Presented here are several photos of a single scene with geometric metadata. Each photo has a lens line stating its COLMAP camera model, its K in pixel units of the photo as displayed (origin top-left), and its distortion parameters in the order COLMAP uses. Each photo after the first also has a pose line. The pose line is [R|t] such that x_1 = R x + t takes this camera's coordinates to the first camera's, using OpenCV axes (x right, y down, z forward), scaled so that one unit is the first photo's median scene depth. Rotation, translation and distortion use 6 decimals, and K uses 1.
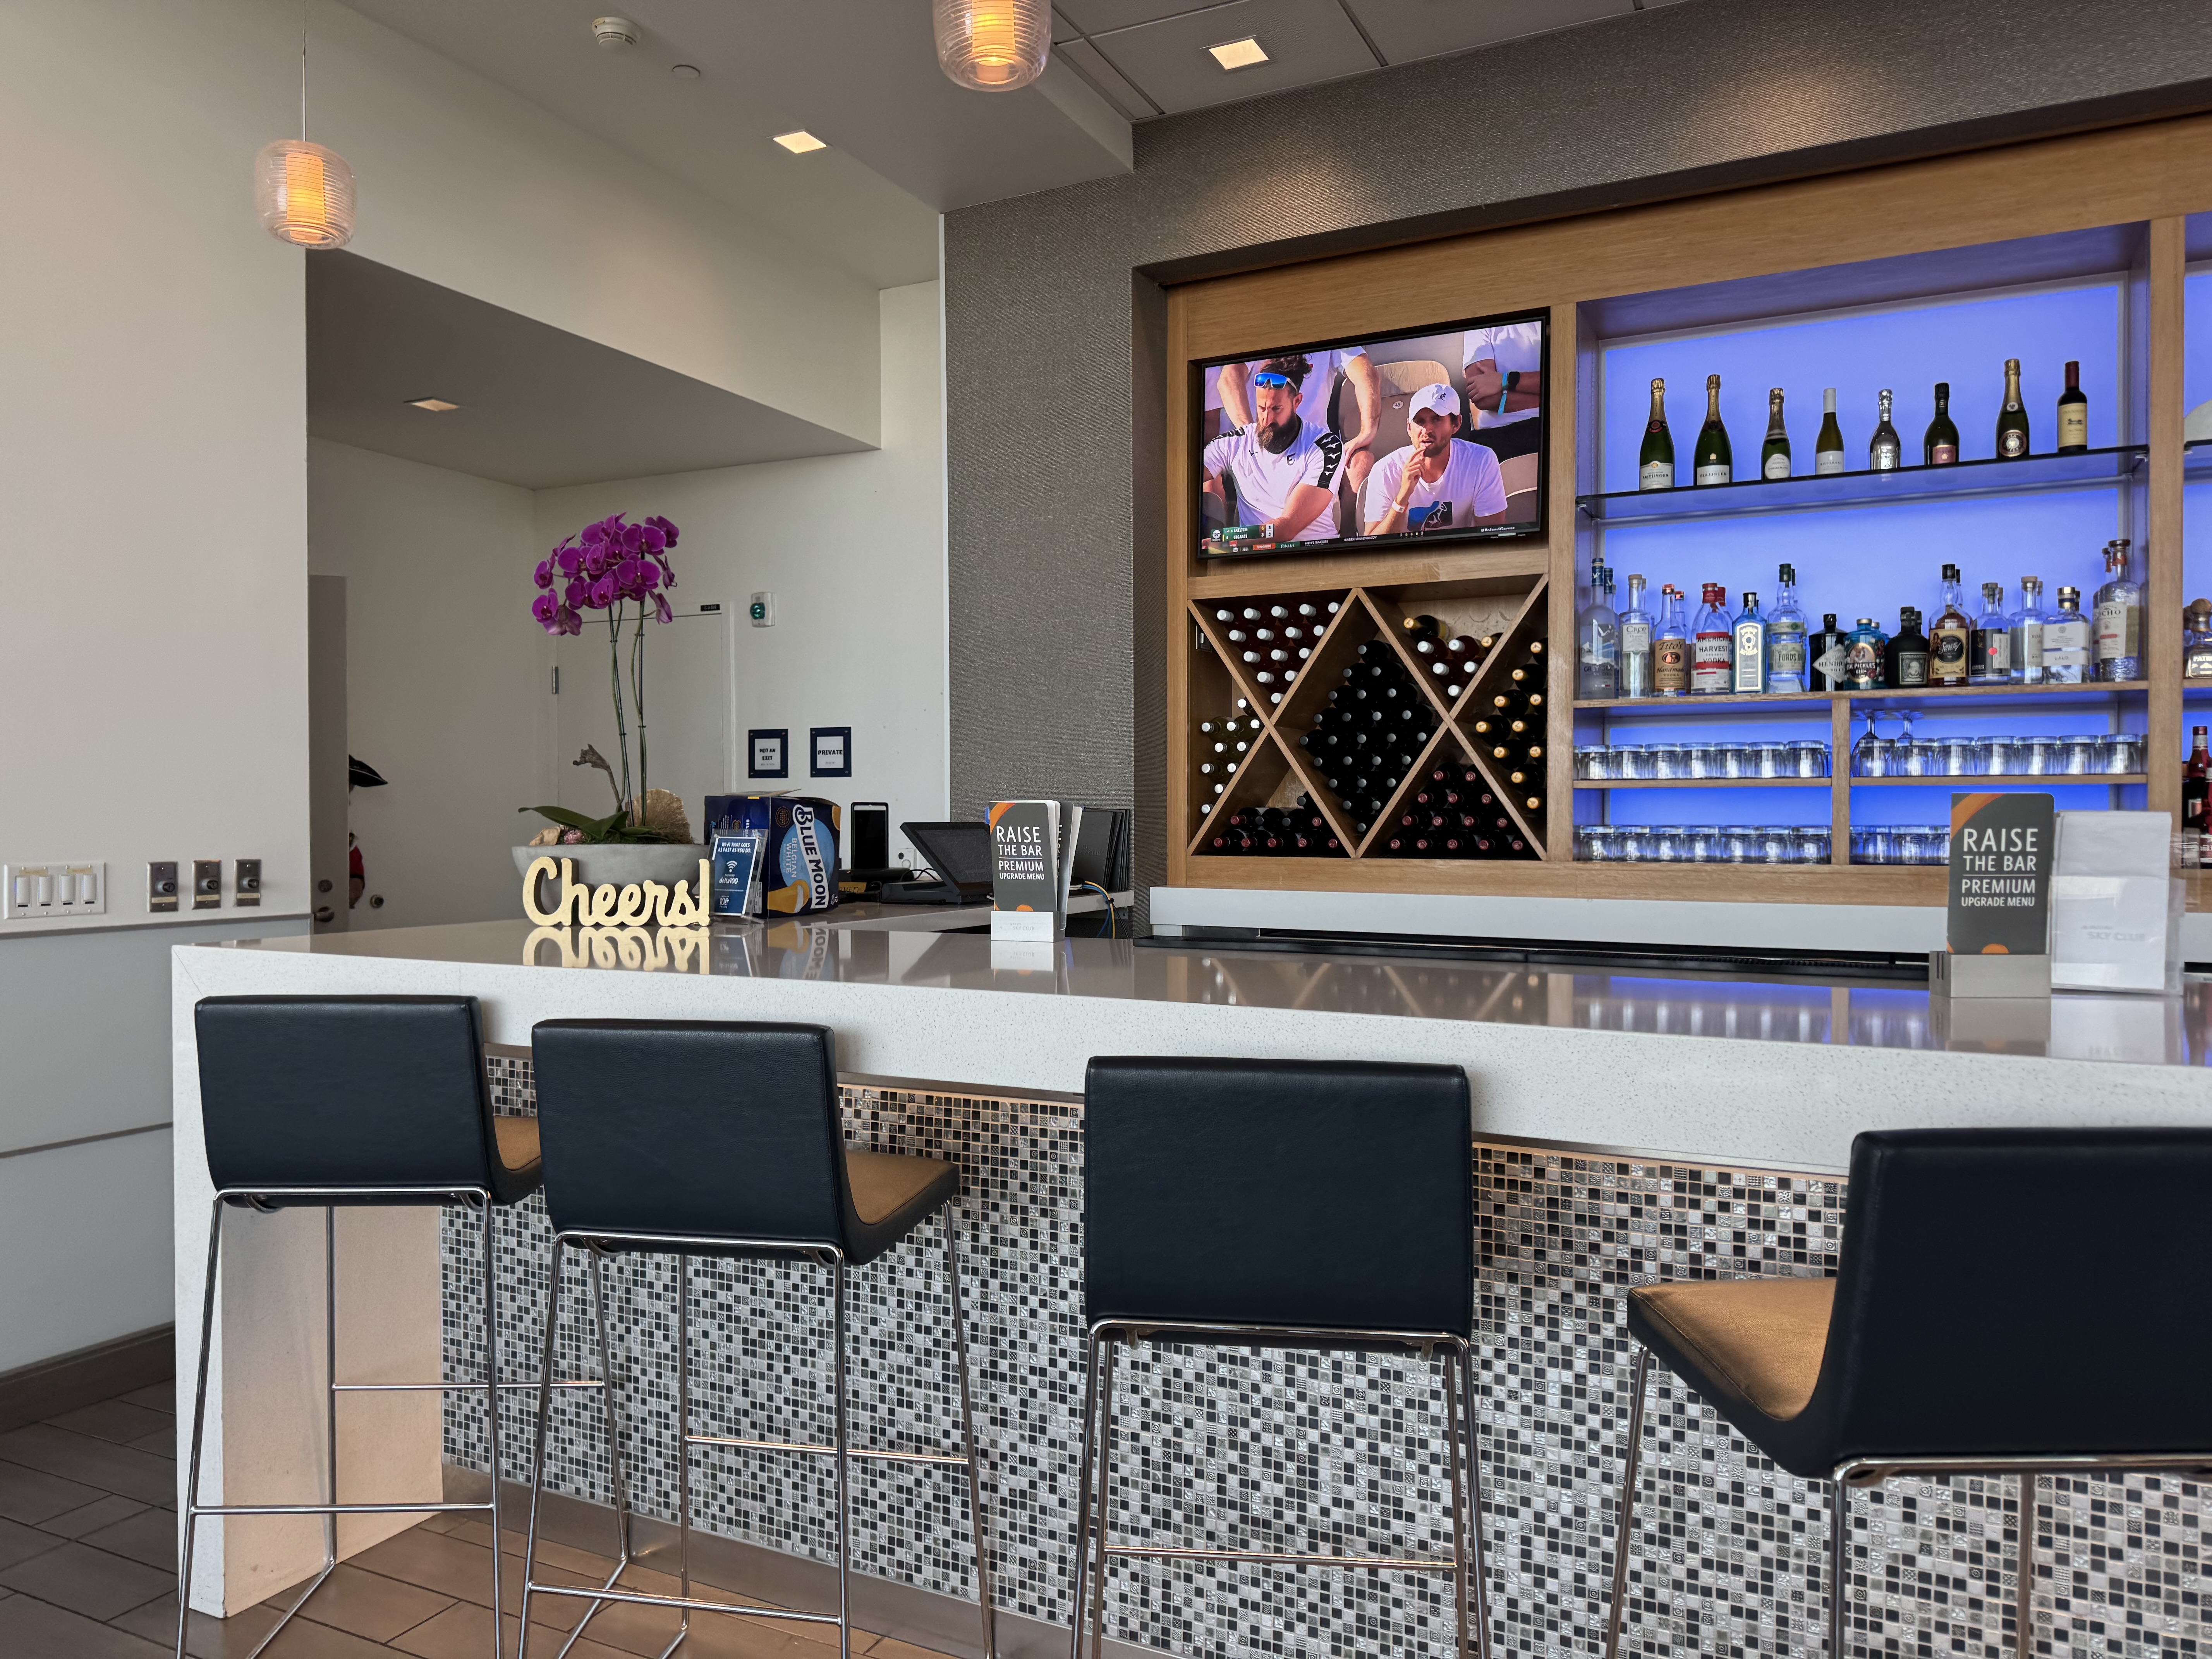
lens RADIAL K [[1569.0, 0, 1106.0], [0, 1569.0, 829.5], [0, 0, 1]] dist [0.128788, -0.143029]
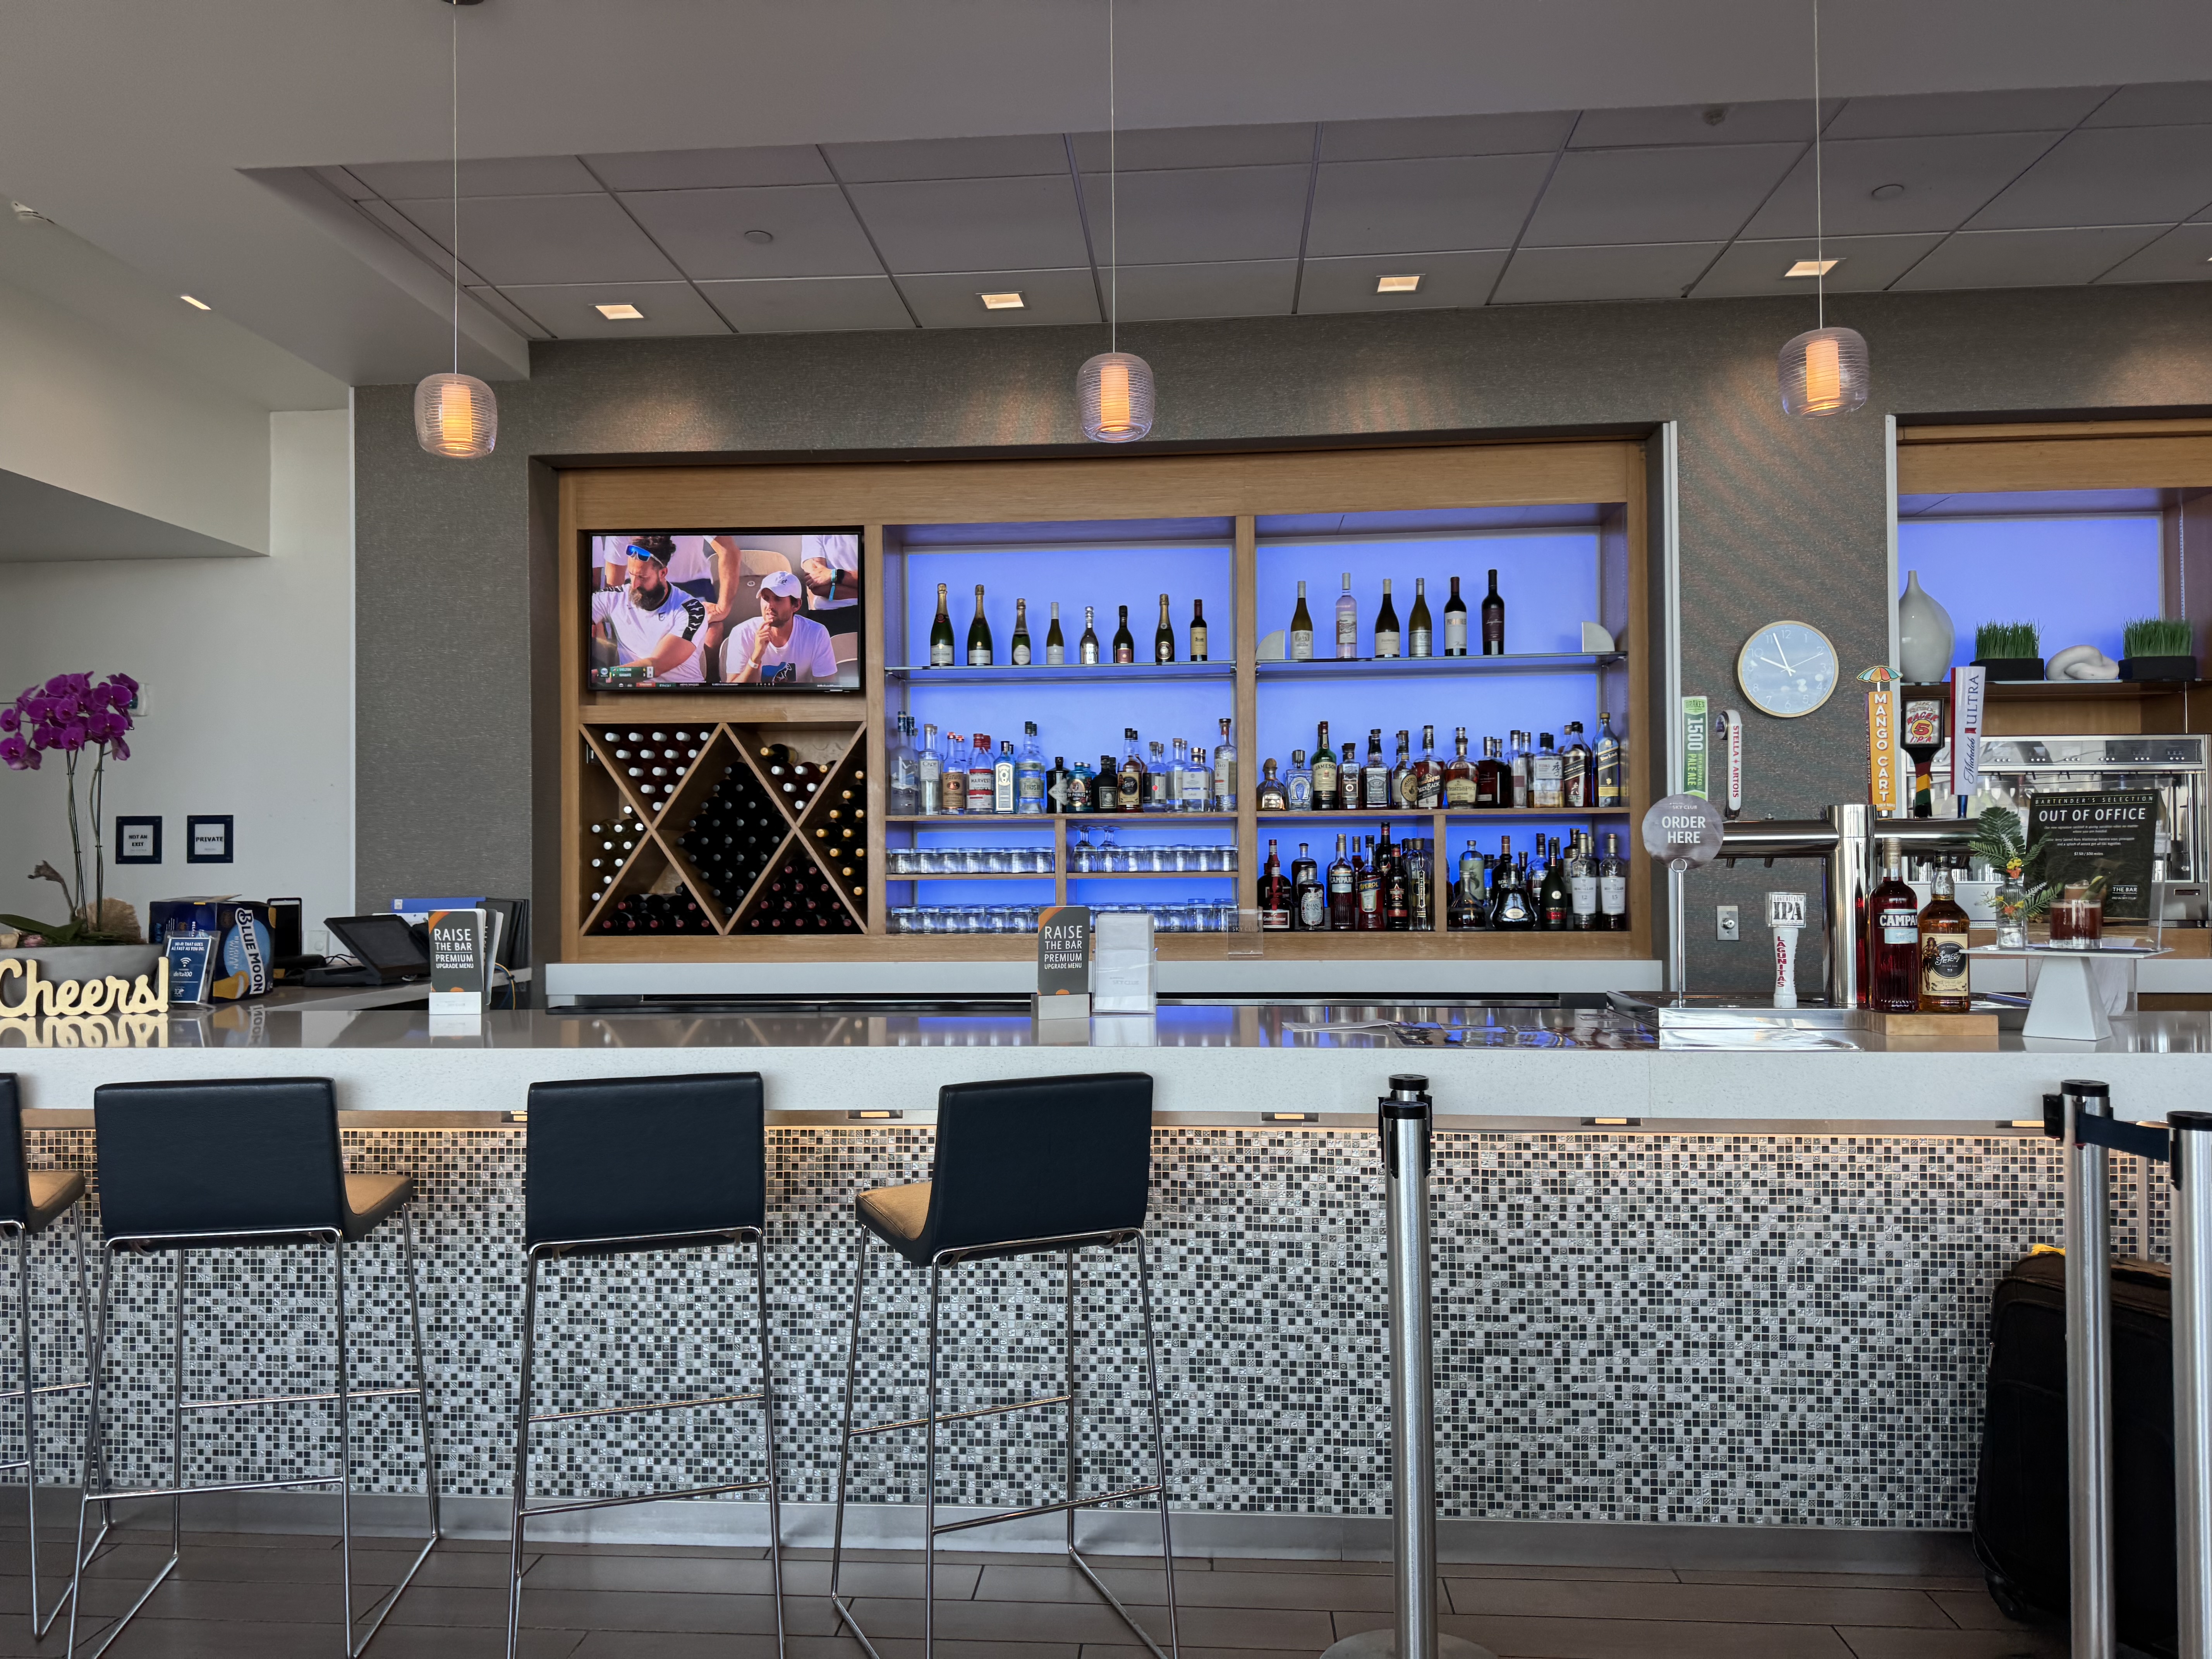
lens RADIAL K [[1511.6, 0, 1106.0], [0, 1511.6, 829.5], [0, 0, 1]] dist [0.034843, -0.058867]
pose [[0.924414, 0.003211, 0.381377, -0.035602], [0.012228, 0.999201, -0.038051, -0.030870], [-0.381194, 0.039838, 0.923636, -0.423297]]
